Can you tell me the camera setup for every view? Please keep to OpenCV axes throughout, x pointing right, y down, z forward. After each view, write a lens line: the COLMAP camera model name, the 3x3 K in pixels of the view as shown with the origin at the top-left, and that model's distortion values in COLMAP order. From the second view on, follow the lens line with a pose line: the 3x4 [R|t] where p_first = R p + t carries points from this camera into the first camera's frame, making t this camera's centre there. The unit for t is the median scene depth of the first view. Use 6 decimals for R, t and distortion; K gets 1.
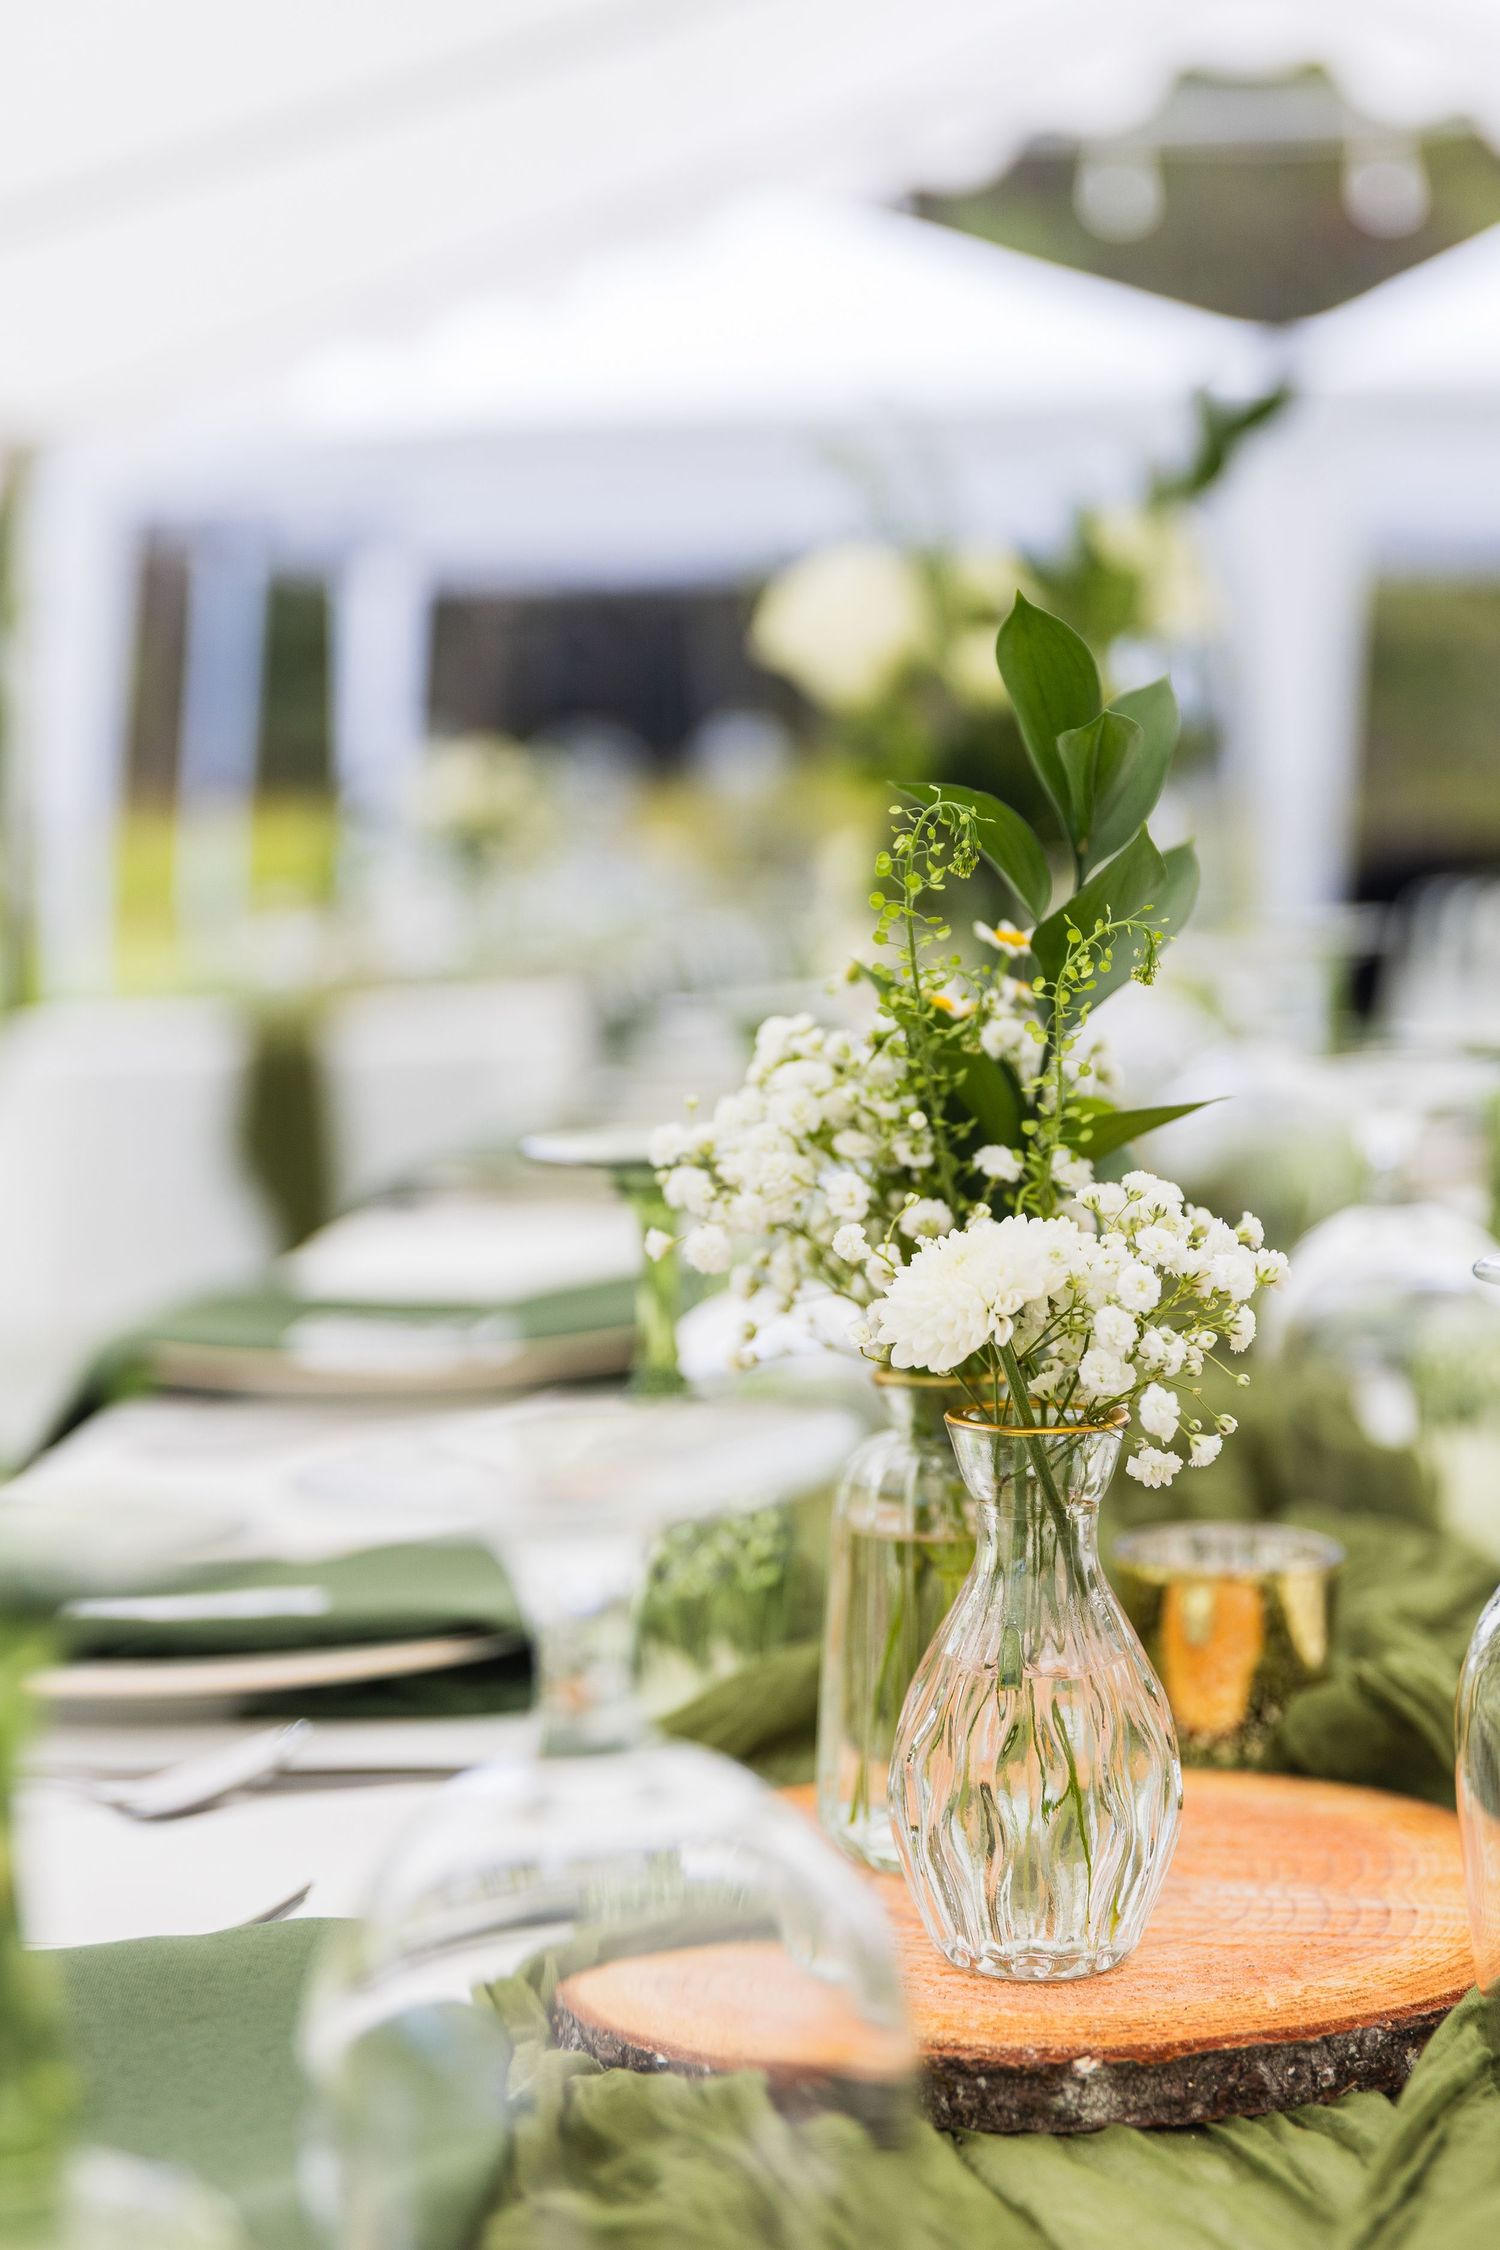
lens RADIAL K [[4634.8, 0, 750.0], [0, 4634.8, 1125.0], [0, 0, 1]] dist [-0.036678, 0.068672]
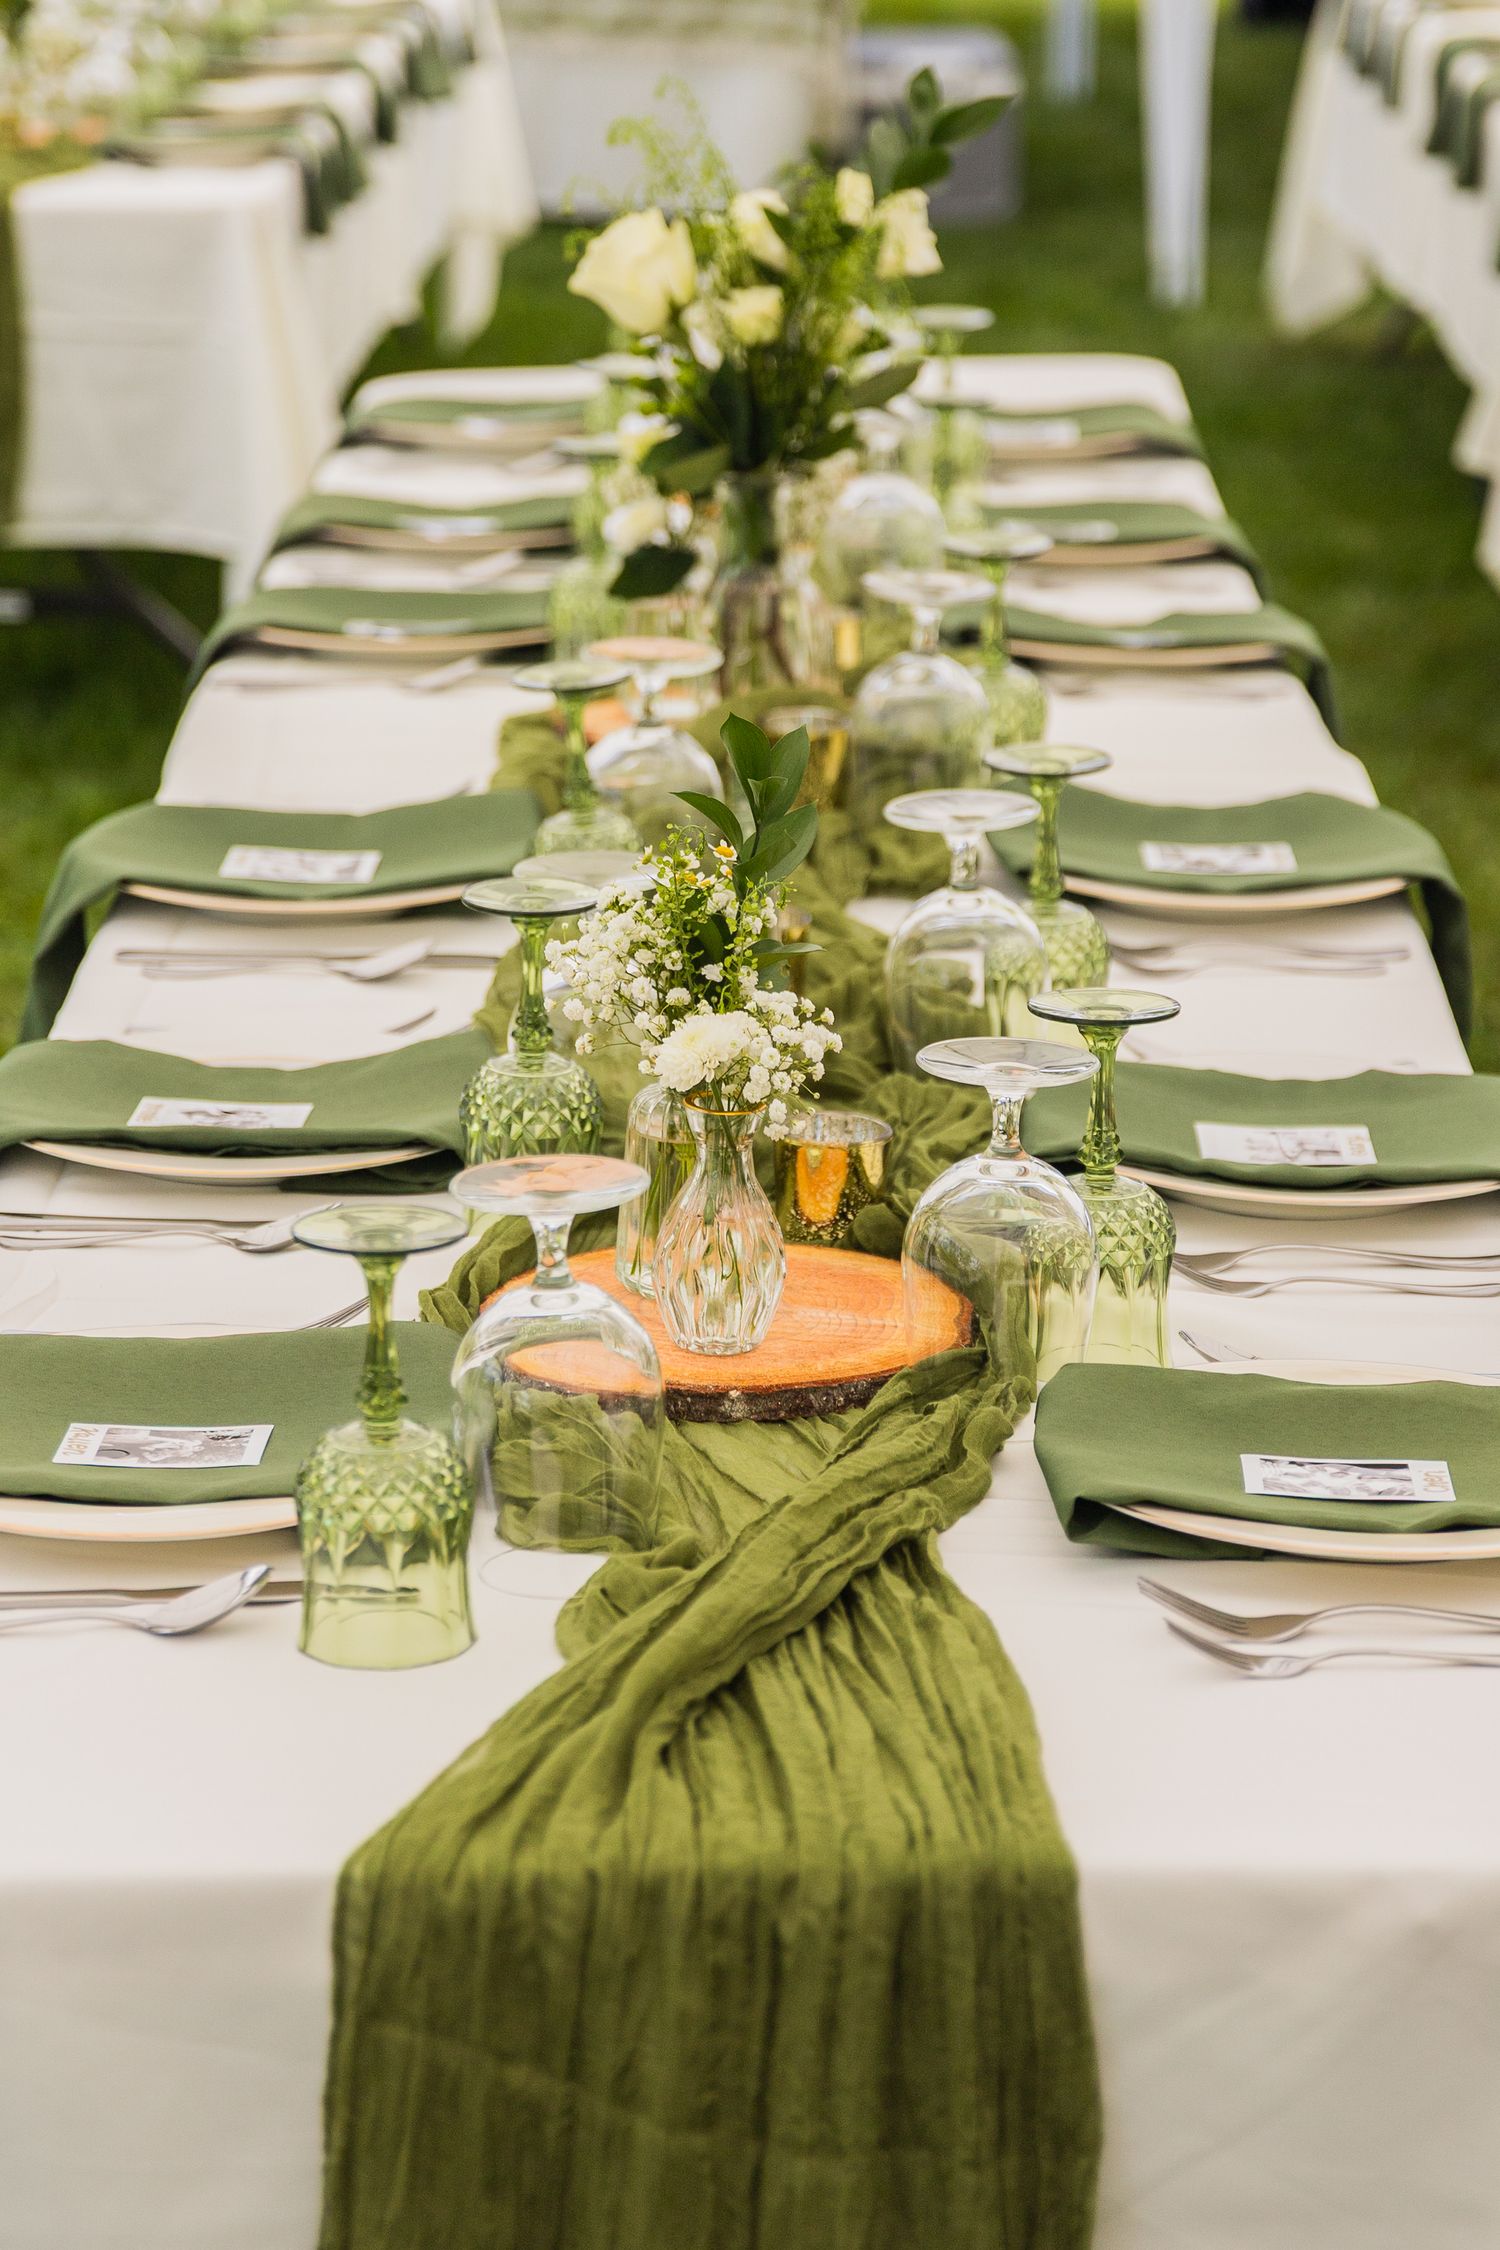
lens RADIAL K [[4053.1, 0, 750.0], [0, 4053.1, 1125.0], [0, 0, 1]] dist [-0.022518, -0.012844]
pose [[0.997866, 0.030392, 0.057799, -0.037694], [-0.037929, 0.990237, 0.134133, -0.187155], [-0.053158, -0.136039, 0.989276, -0.915080]]
